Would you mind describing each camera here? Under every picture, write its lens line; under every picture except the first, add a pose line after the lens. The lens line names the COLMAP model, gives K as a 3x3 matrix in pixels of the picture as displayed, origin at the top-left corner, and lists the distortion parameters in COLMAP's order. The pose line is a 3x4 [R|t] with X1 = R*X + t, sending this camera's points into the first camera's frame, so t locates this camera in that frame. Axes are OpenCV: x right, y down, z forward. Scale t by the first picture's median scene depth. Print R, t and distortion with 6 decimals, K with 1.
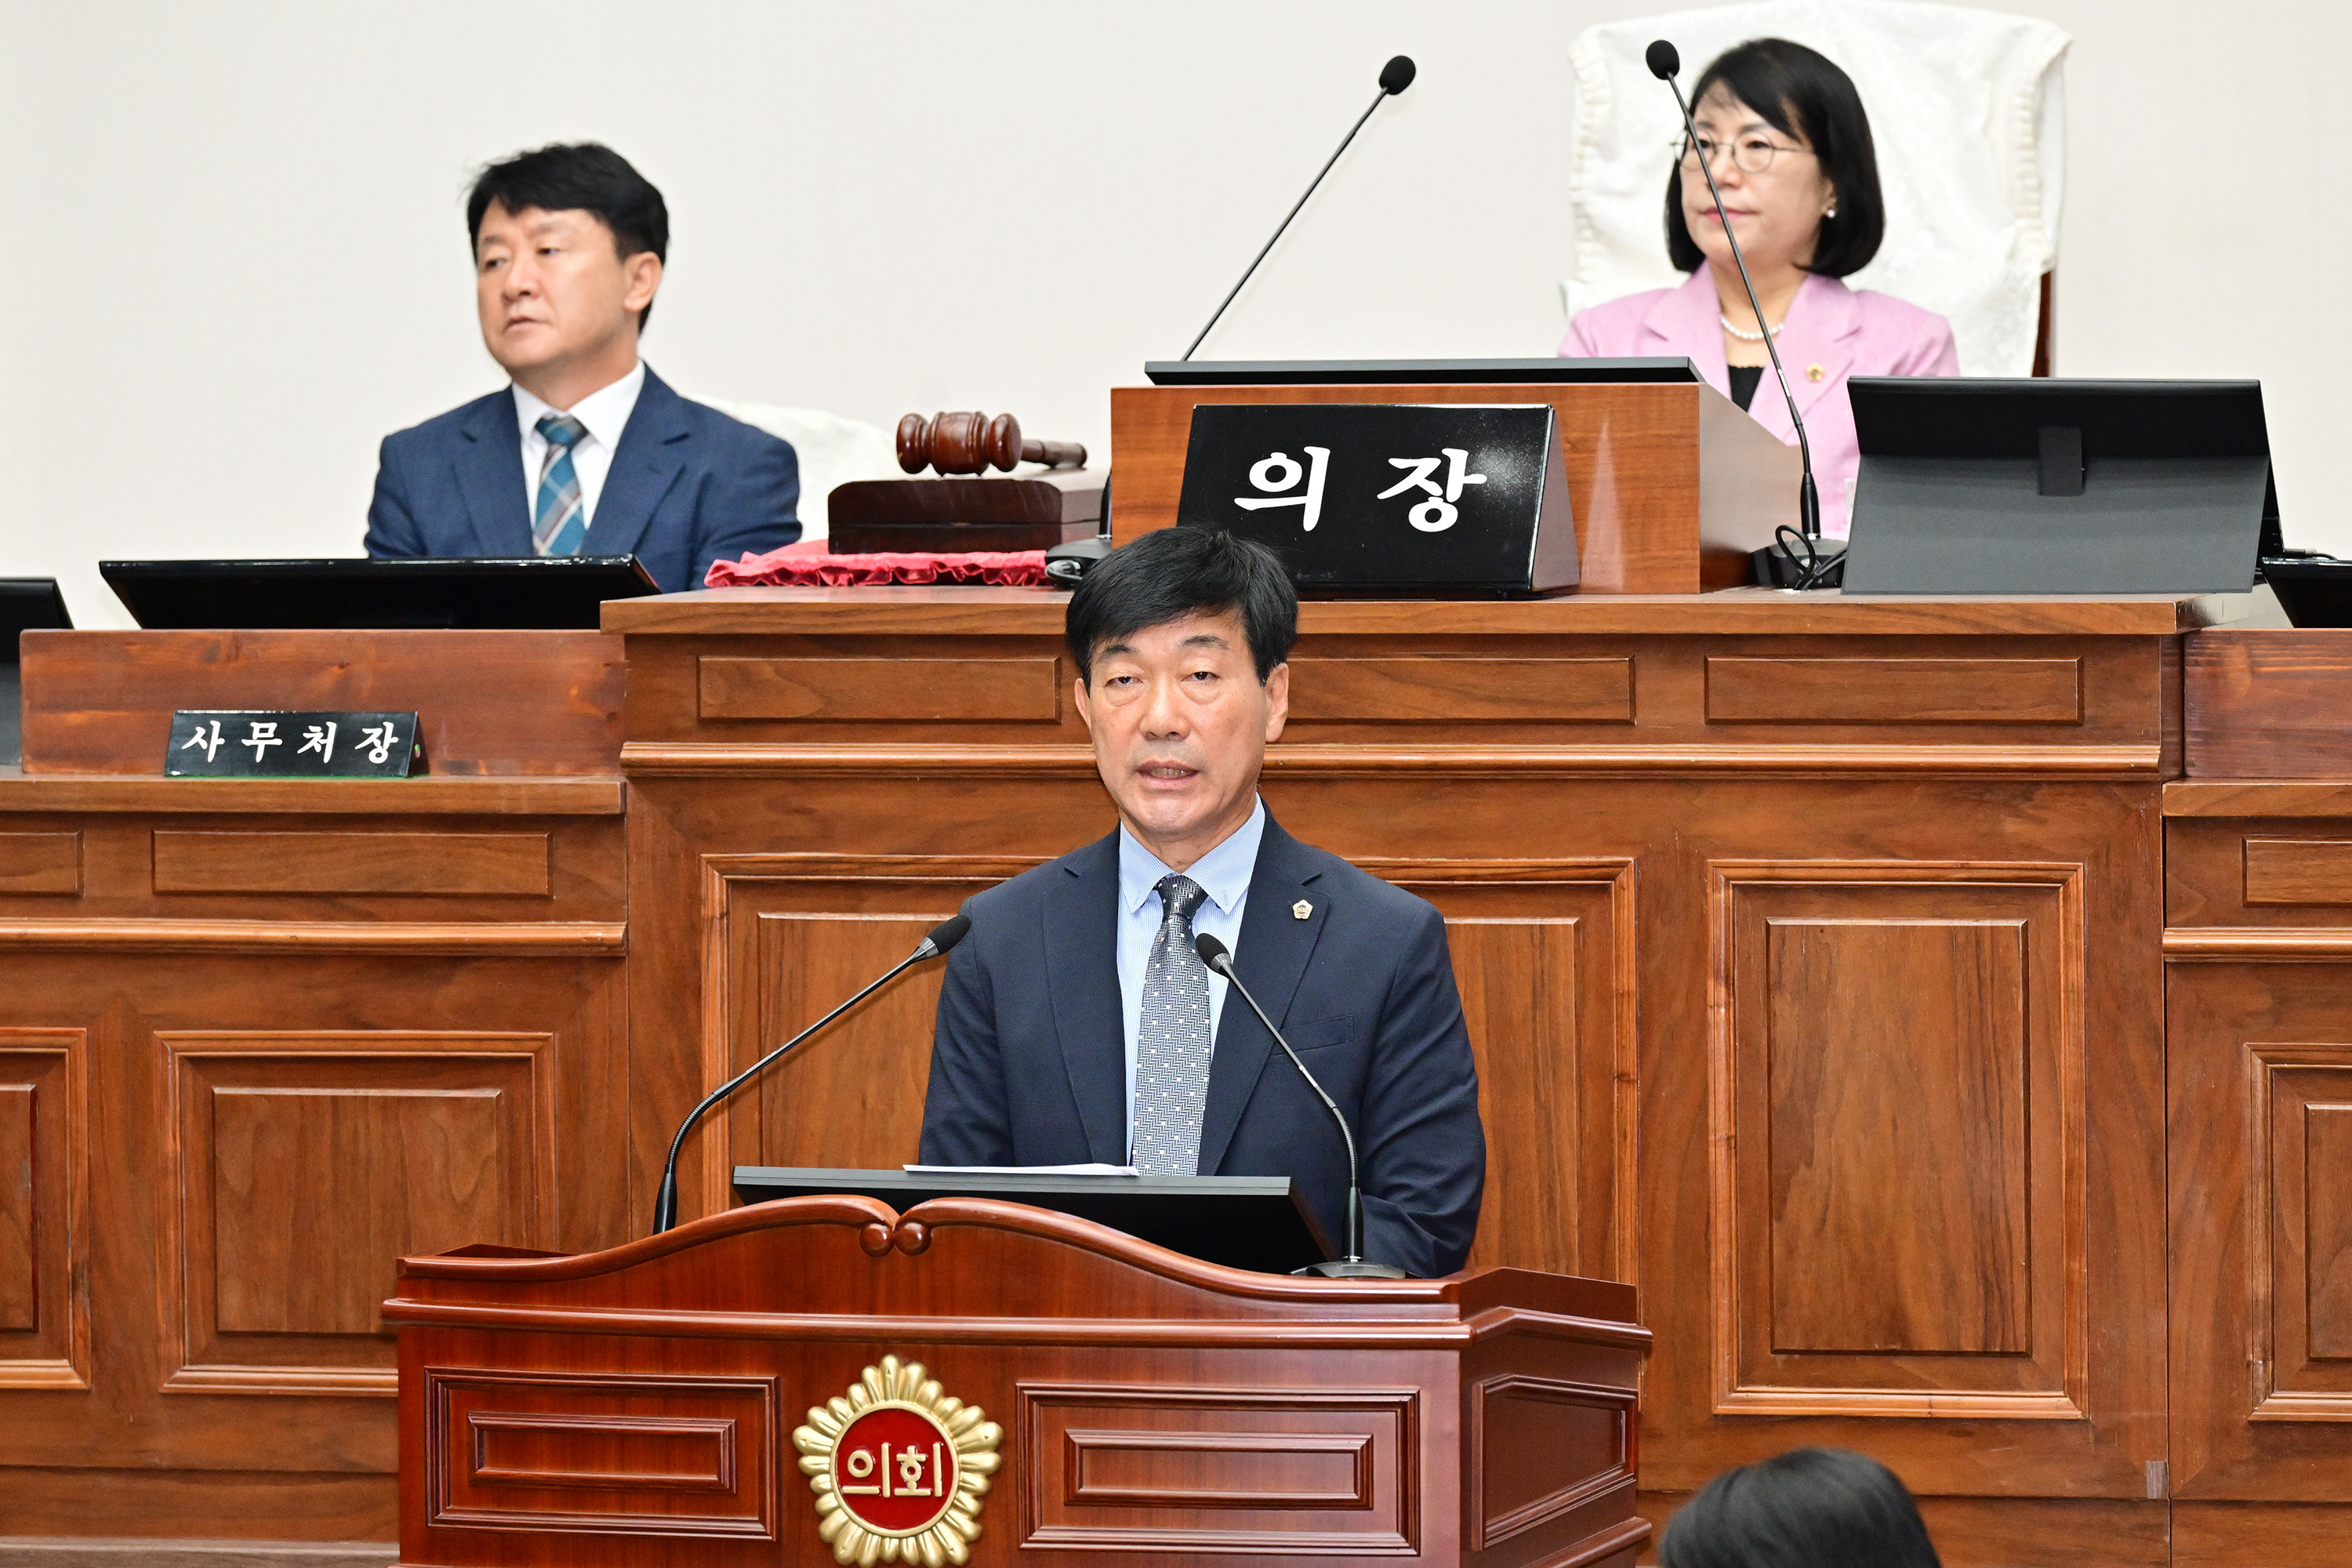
lens RADIAL K [[13954.9, 0, 1293.4], [0, 13954.9, 783.9], [0, 0, 1]] dist [0.017139, -6.112840]
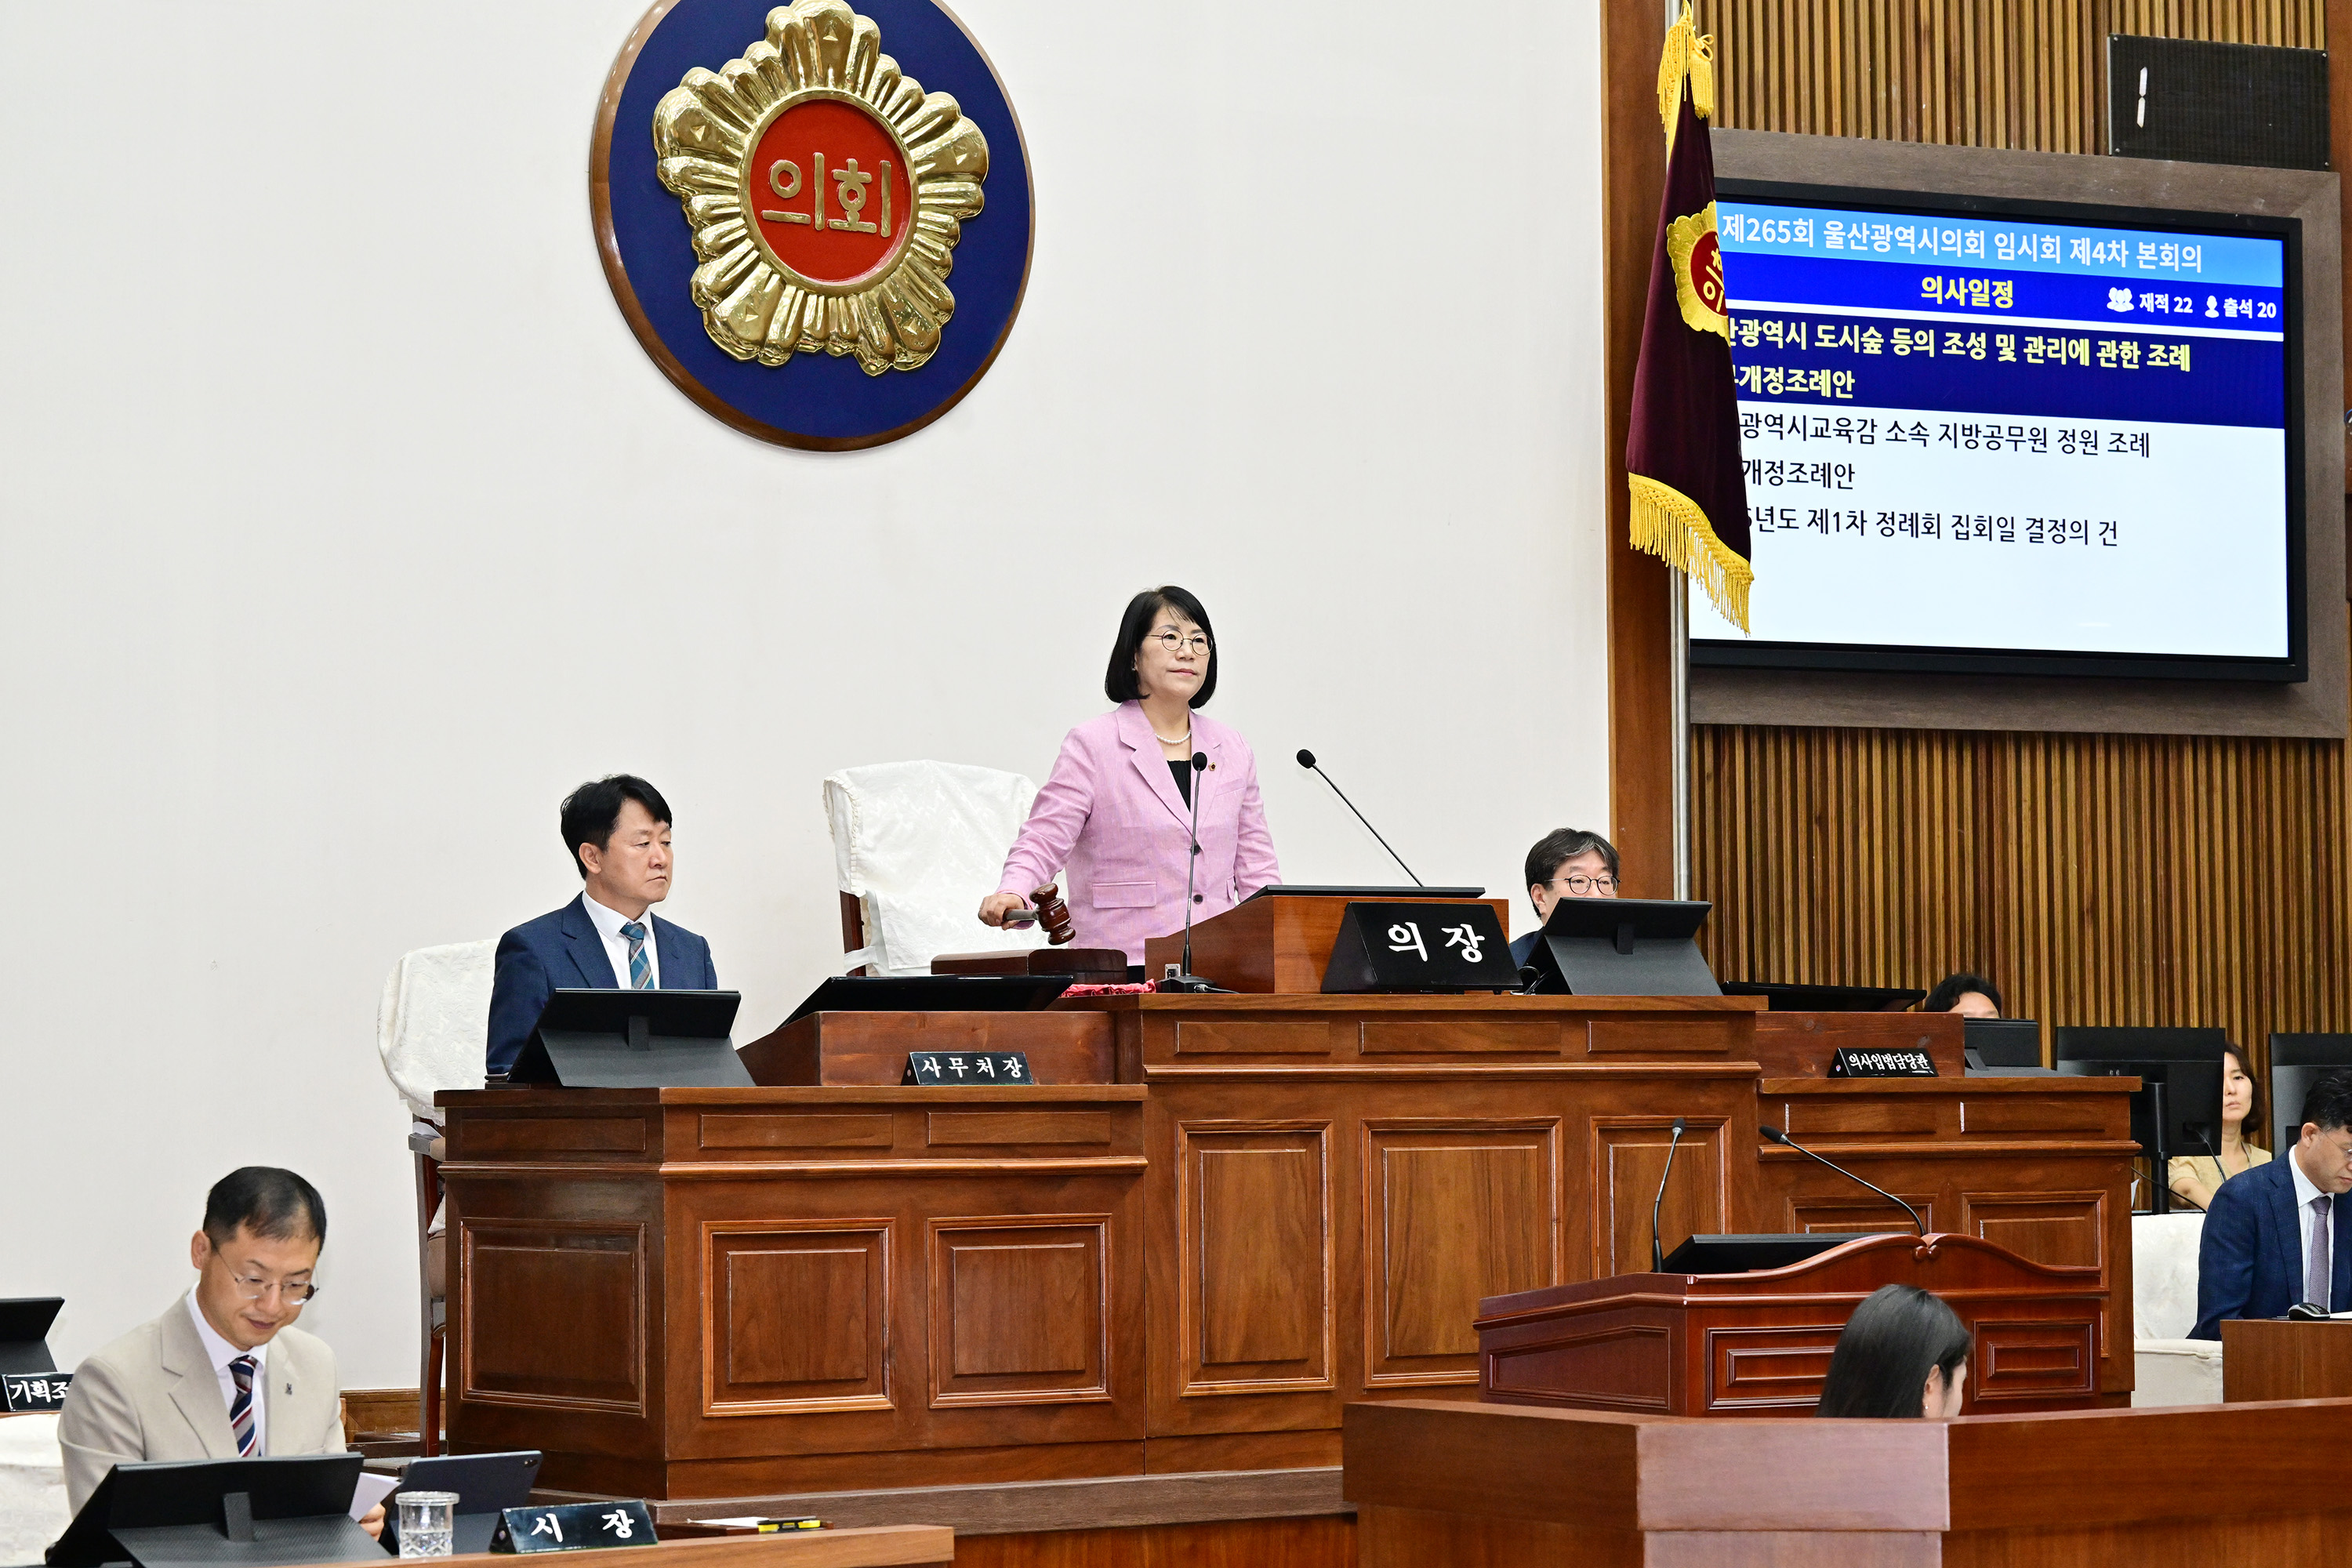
lens RADIAL K [[5716.0, 0, 1176.0], [0, 5716.0, 784.0], [0, 0, 1]] dist [-0.011856, 0.124152]
pose [[0.661516, 0.046544, 0.748485, -0.656069], [0.040706, 0.994372, -0.097811, 0.037049], [-0.748825, 0.095172, 0.655898, 0.461457]]
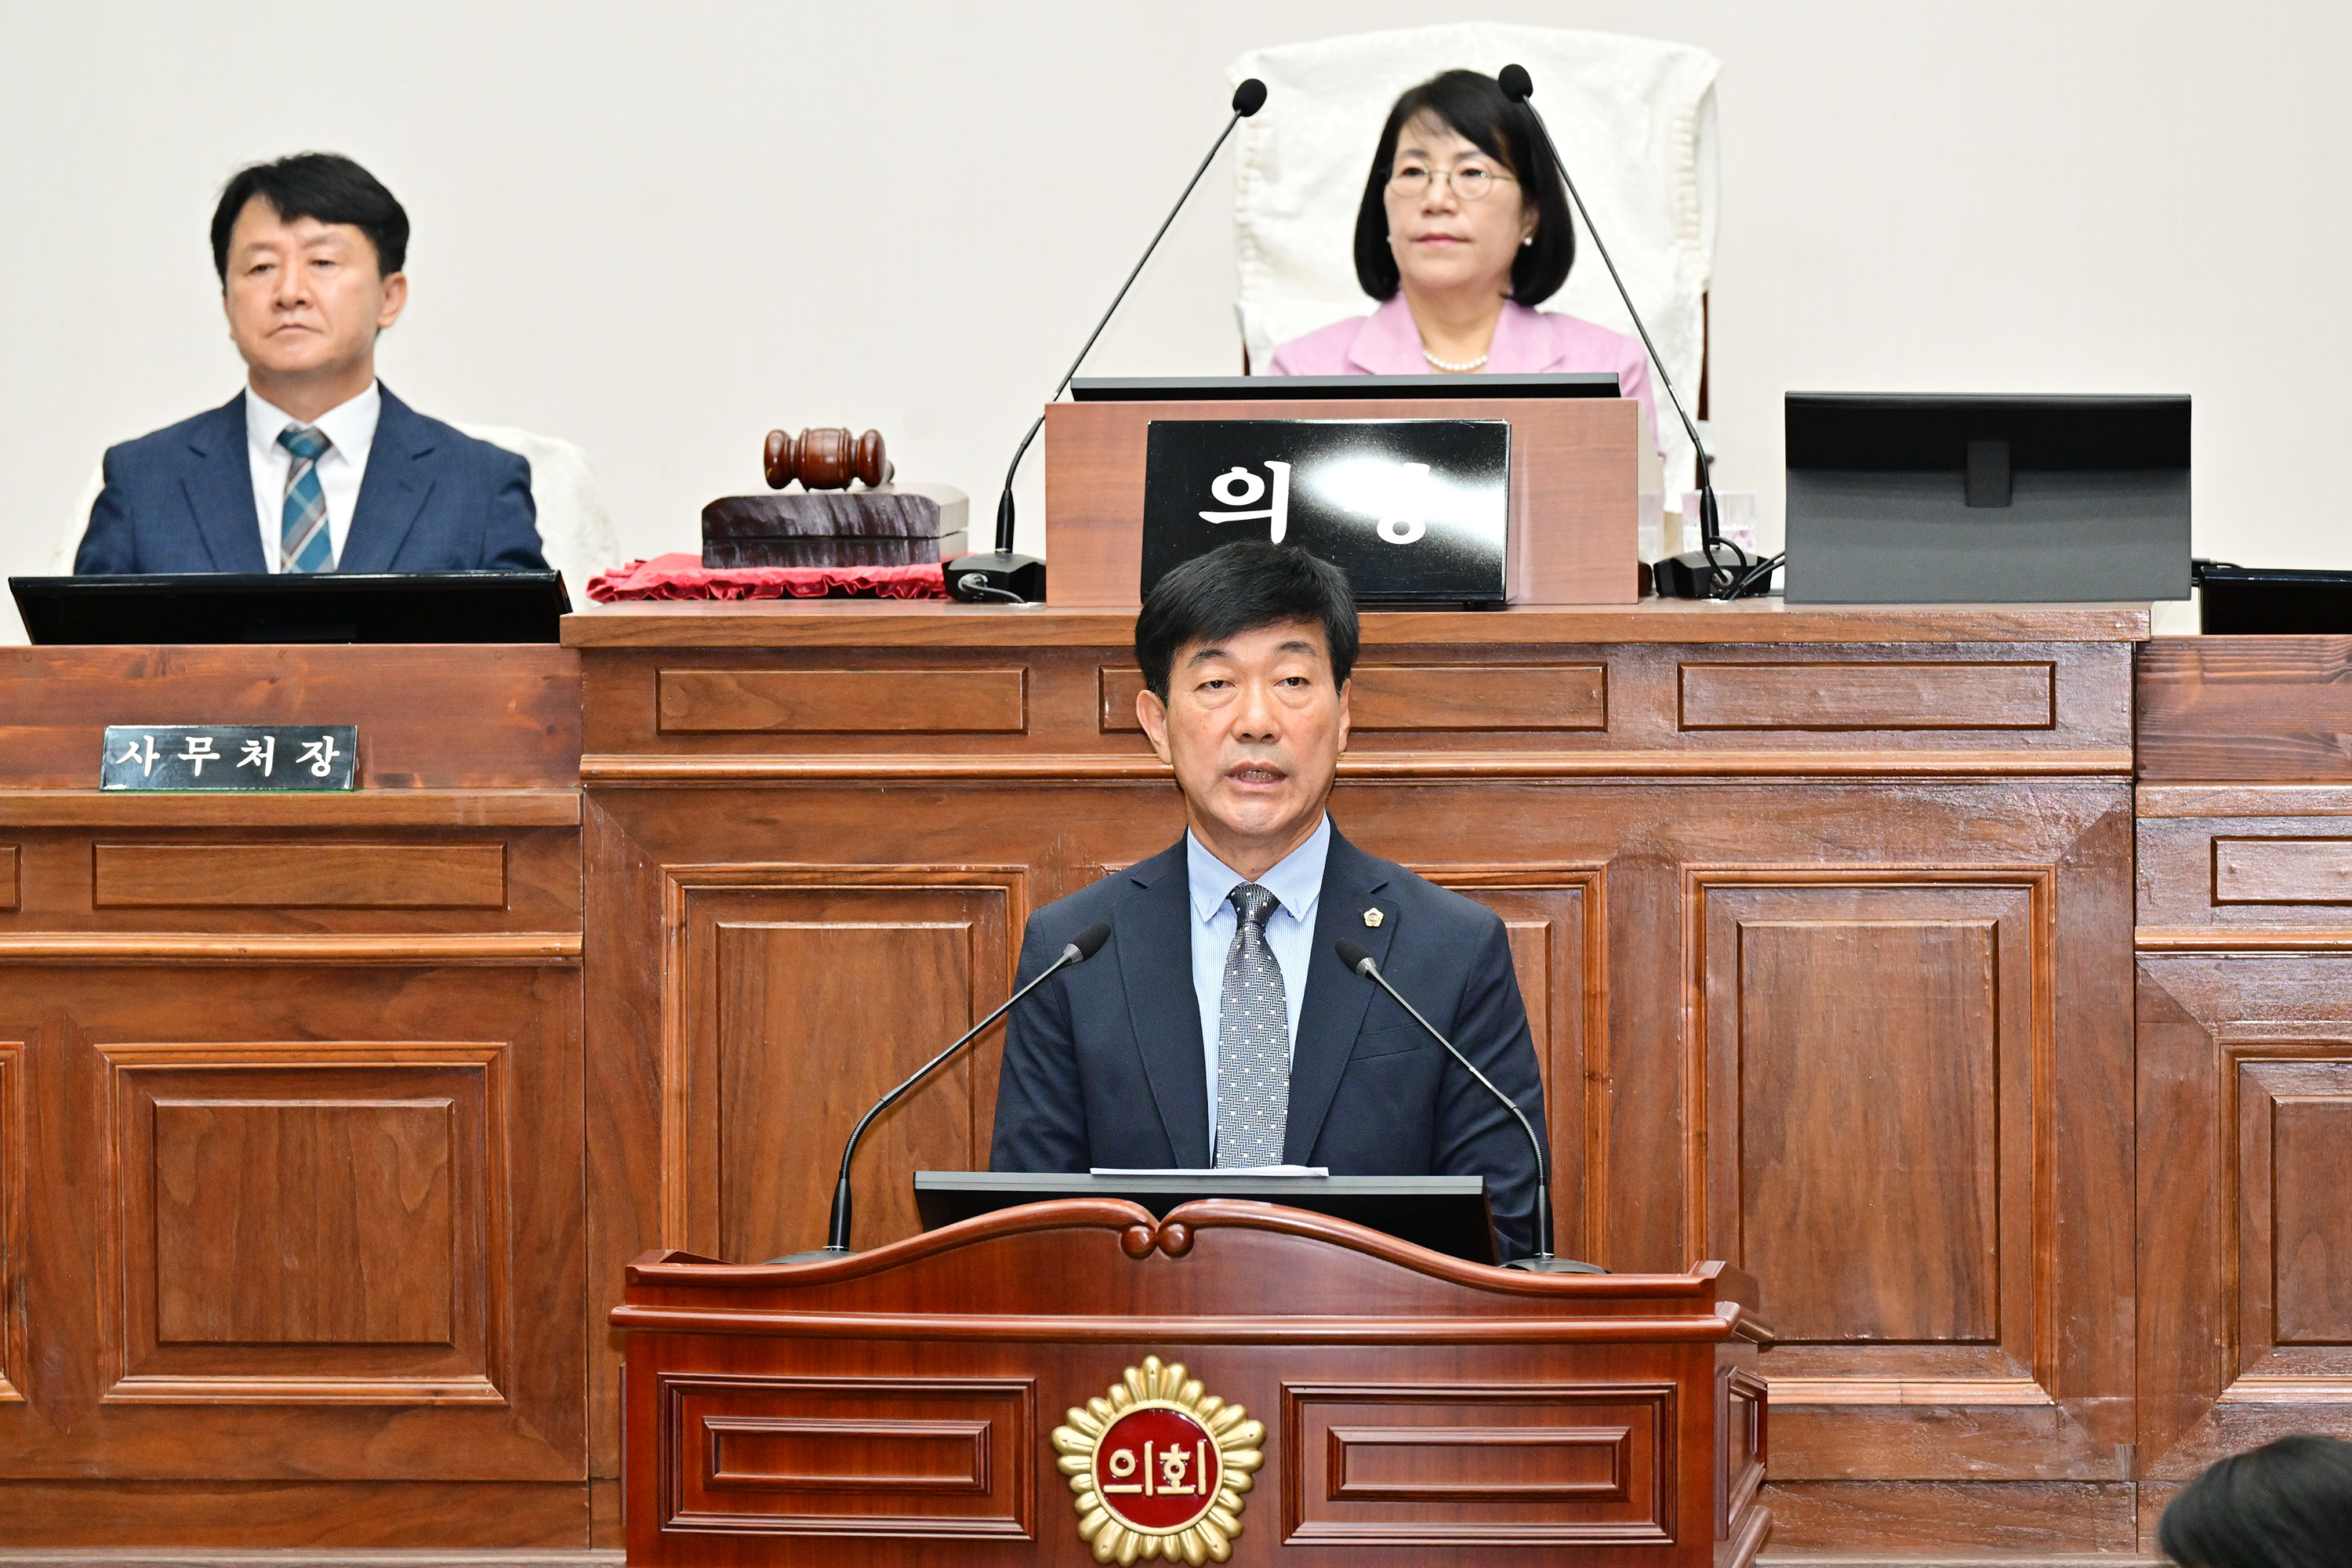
lens RADIAL K [[13466.2, 0, 1176.0], [0, 13466.2, 784.0], [0, 0, 1]] dist [0.041345, -2.560972]
pose [[0.985963, -0.005848, 0.166859, -0.168840], [0.005985, 0.999982, -0.000320, -0.000281], [-0.166854, 0.001314, 0.985981, 0.030131]]
